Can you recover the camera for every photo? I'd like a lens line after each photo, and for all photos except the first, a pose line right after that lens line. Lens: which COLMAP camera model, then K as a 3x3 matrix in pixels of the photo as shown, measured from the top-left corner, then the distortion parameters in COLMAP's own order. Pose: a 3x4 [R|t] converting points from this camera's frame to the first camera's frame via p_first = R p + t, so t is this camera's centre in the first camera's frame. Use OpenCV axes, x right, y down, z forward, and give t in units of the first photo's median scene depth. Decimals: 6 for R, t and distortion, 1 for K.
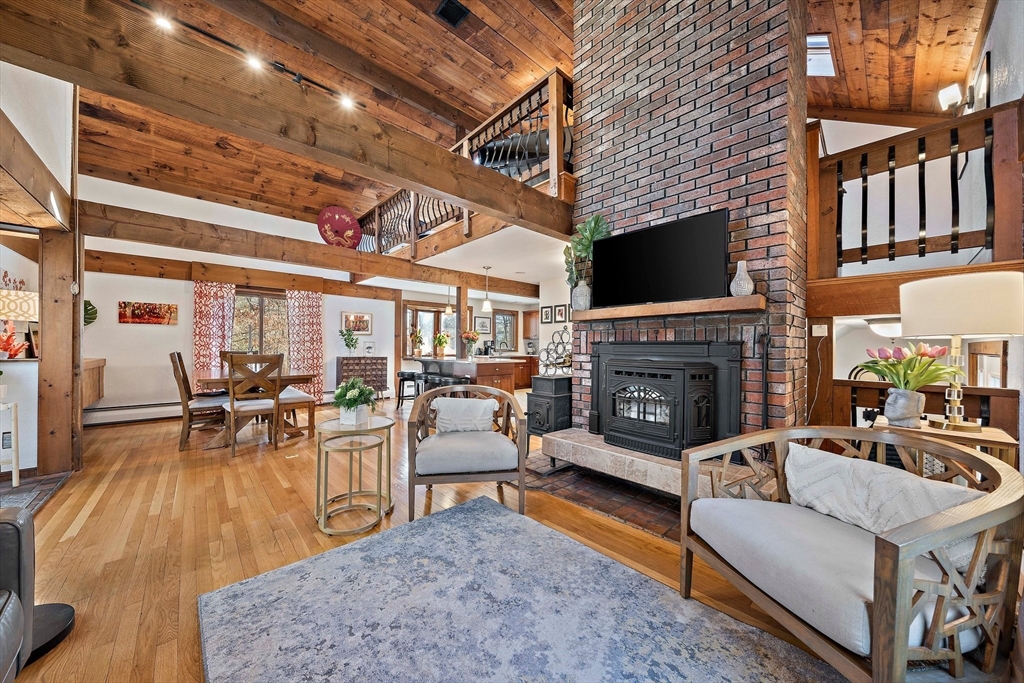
lens RADIAL K [[357.3, 0, 509.1], [0, 357.3, 344.9], [0, 0, 1]] dist [-0.002464, -0.000200]
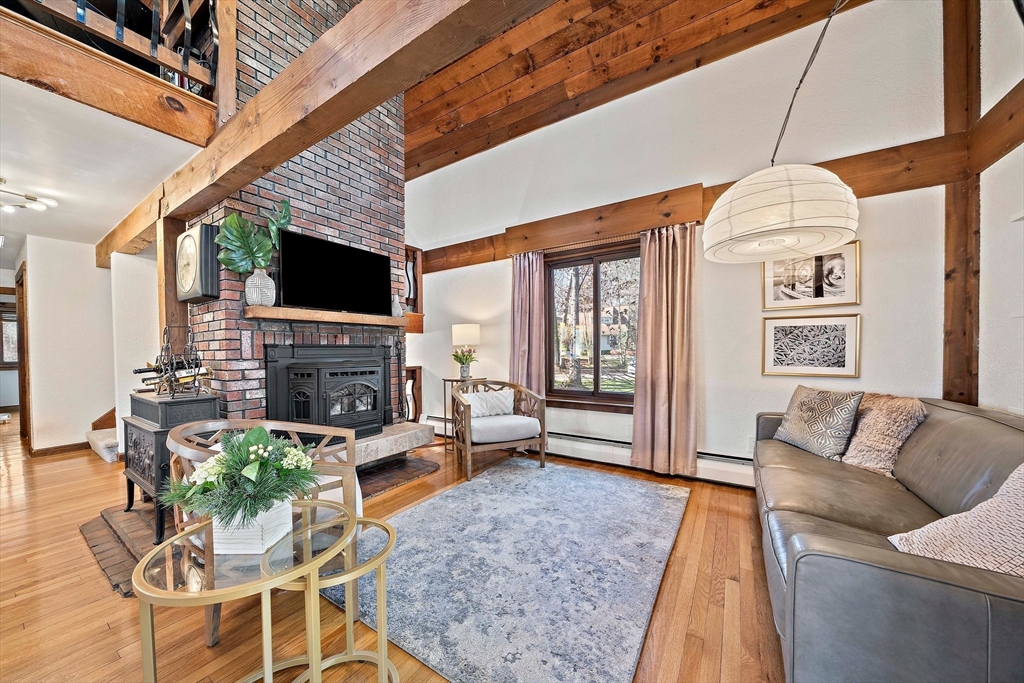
lens RADIAL K [[340.0, 0, 510.6], [0, 340.0, 354.0], [0, 0, 1]] dist [-0.000905, -0.000039]
pose [[-0.243894, -0.015821, 0.969673, -0.317506], [0.002198, 0.999855, 0.016866, 0.000719], [-0.969799, 0.006245, -0.243824, 0.297156]]
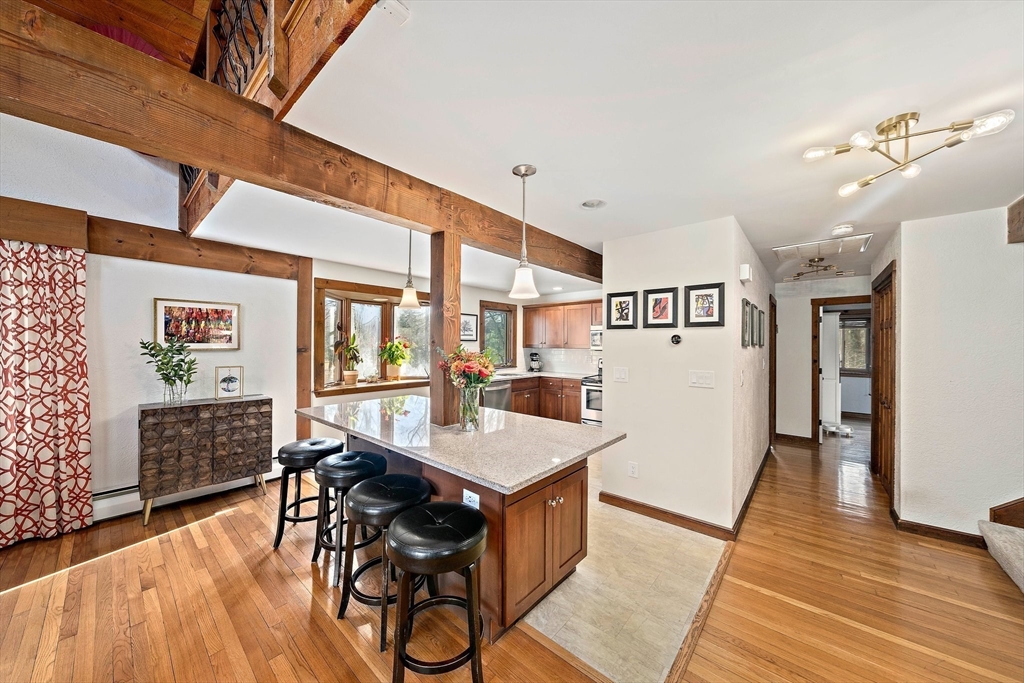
lens RADIAL K [[357.3, 0, 509.1], [0, 357.3, 344.9], [0, 0, 1]] dist [-0.002464, -0.000200]
pose [[0.993233, -0.001135, 0.116132, -0.100106], [0.000027, 0.999954, 0.009540, -0.044529], [-0.116138, -0.009472, 0.993188, 0.561561]]
